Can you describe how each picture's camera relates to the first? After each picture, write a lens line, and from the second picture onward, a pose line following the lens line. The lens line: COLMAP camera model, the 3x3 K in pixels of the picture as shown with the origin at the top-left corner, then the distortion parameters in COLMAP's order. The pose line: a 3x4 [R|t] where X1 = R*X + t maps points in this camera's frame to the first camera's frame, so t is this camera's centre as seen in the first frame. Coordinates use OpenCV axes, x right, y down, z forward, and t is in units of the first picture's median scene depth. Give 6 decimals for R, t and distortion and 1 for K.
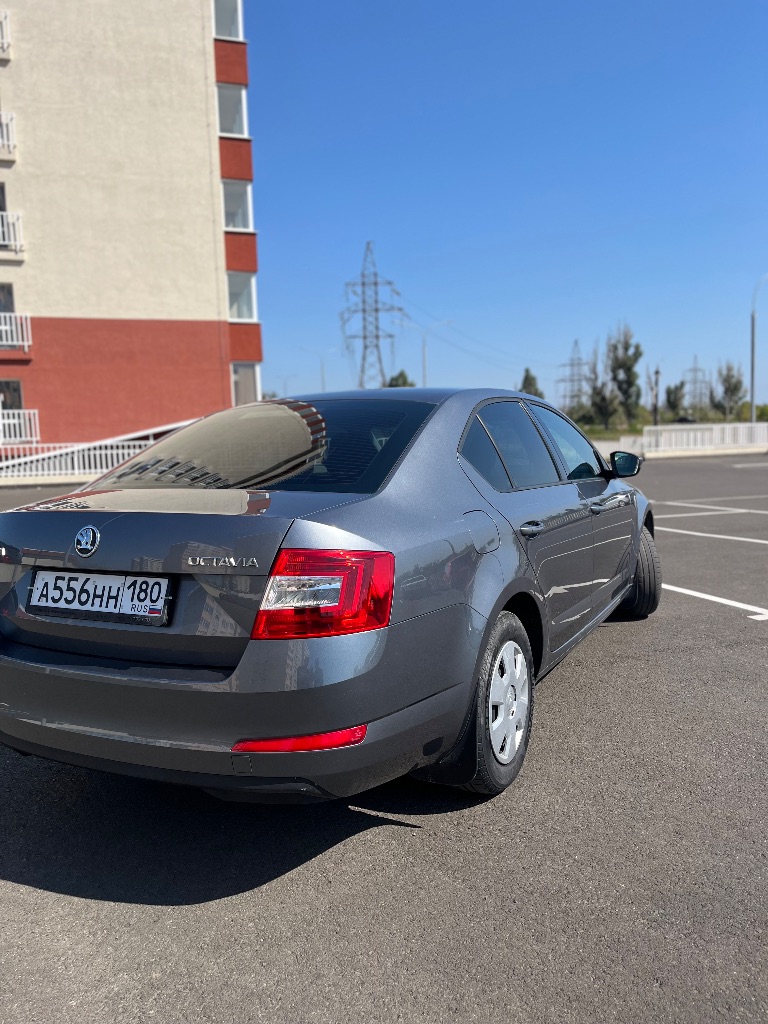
lens RADIAL K [[816.0, 0, 381.2], [0, 816.0, 519.2], [0, 0, 1]] dist [0.048712, -0.056819]
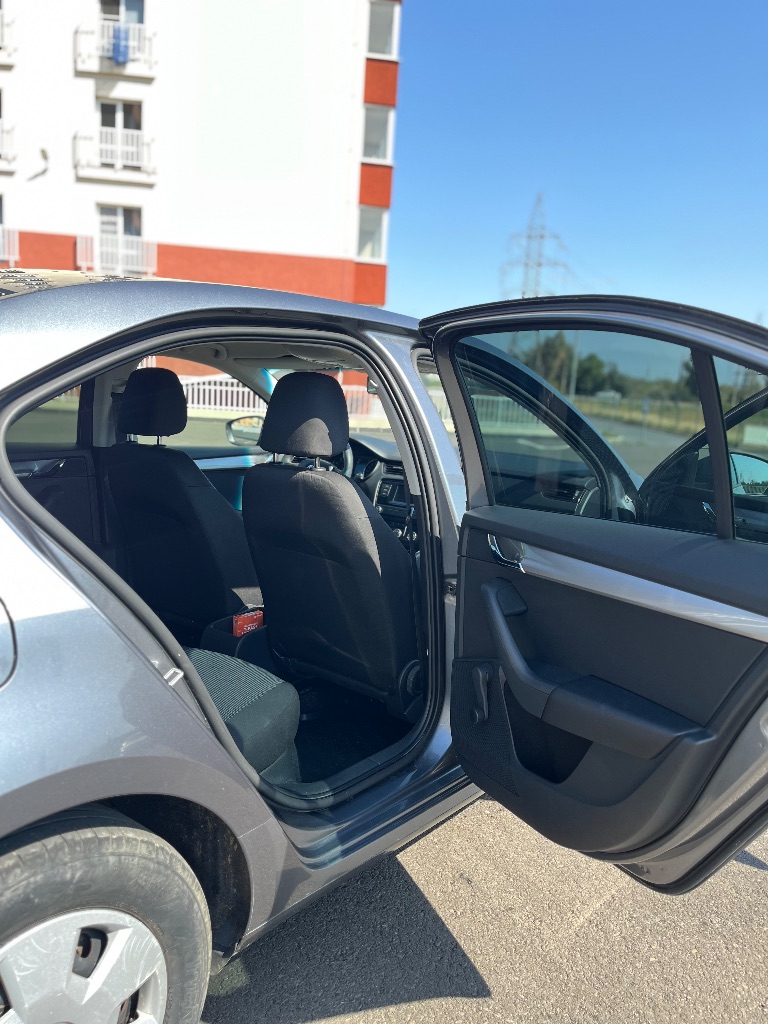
lens RADIAL K [[816.0, 0, 383.4], [0, 816.0, 511.3], [0, 0, 1]] dist [0.048712, -0.056819]
pose [[0.978243, 0.114847, -0.172772, 0.041938], [-0.107323, 0.992847, 0.052308, -0.008870], [0.177544, -0.032627, 0.983572, 0.077733]]
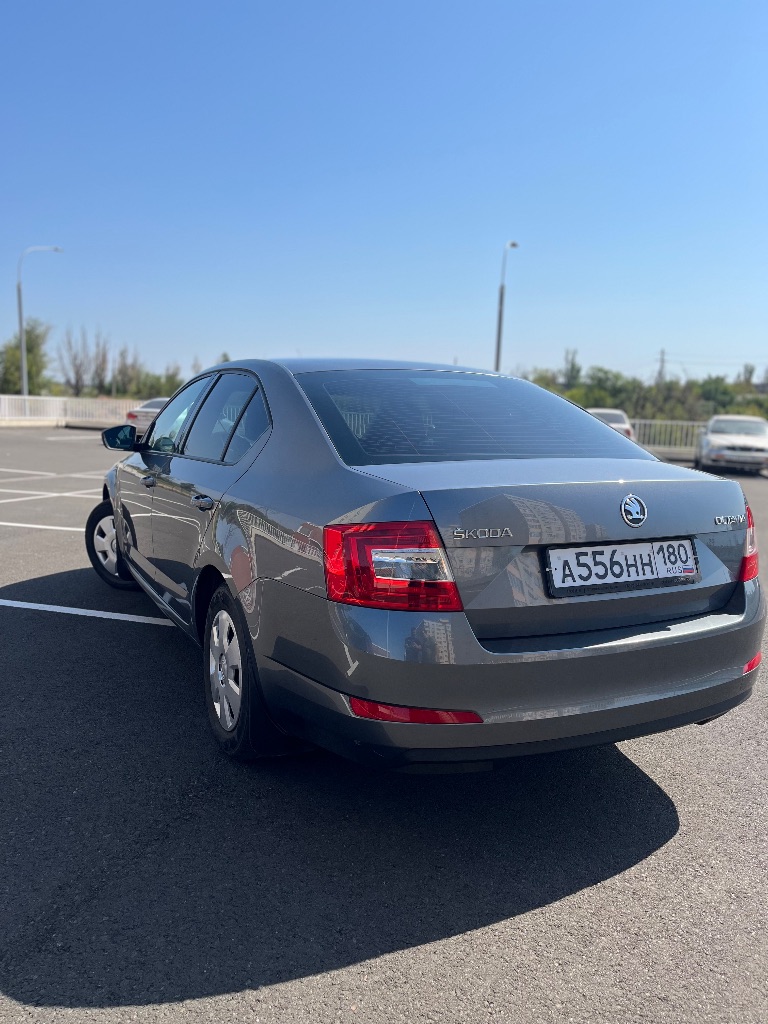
lens RADIAL K [[816.0, 0, 389.2], [0, 816.0, 515.7], [0, 0, 1]] dist [0.048712, -0.056819]
pose [[0.559951, -0.058010, 0.826493, -0.148629], [0.034011, 0.998314, 0.047027, -0.002692], [-0.827828, 0.001777, 0.560980, 0.076236]]
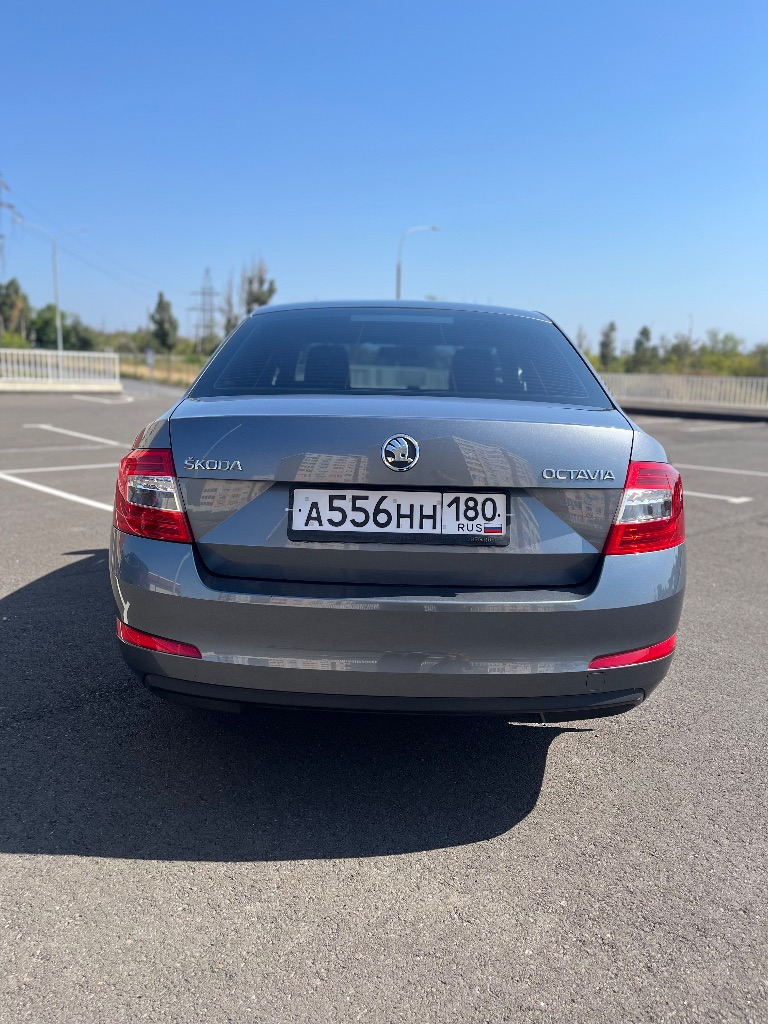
lens RADIAL K [[816.0, 0, 401.7], [0, 816.0, 517.3], [0, 0, 1]] dist [0.048712, -0.056819]
pose [[0.882938, -0.024235, 0.468863, -0.084274], [-0.012708, 0.997067, 0.075469, 0.003282], [-0.469317, -0.072593, 0.880041, 0.026309]]
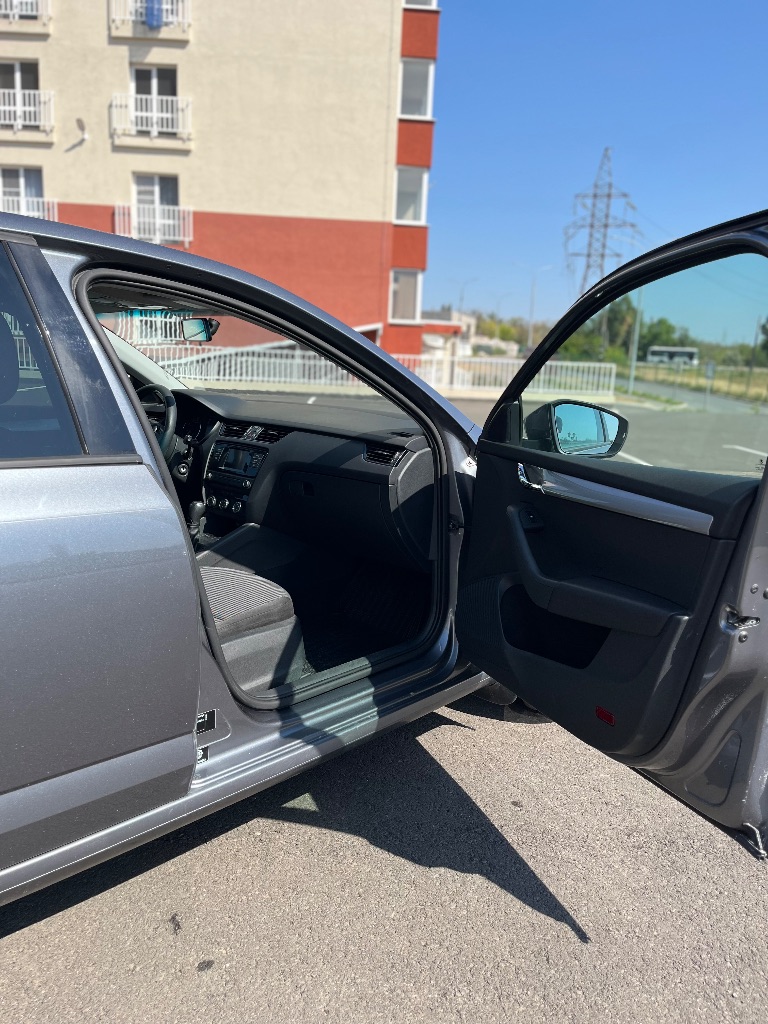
lens RADIAL K [[816.0, 0, 383.3], [0, 816.0, 515.2], [0, 0, 1]] dist [0.048712, -0.056819]
pose [[0.960437, 0.122033, -0.250336, 0.072148], [-0.099817, 0.990004, 0.099645, -0.010729], [0.259993, -0.070715, 0.963018, 0.102719]]
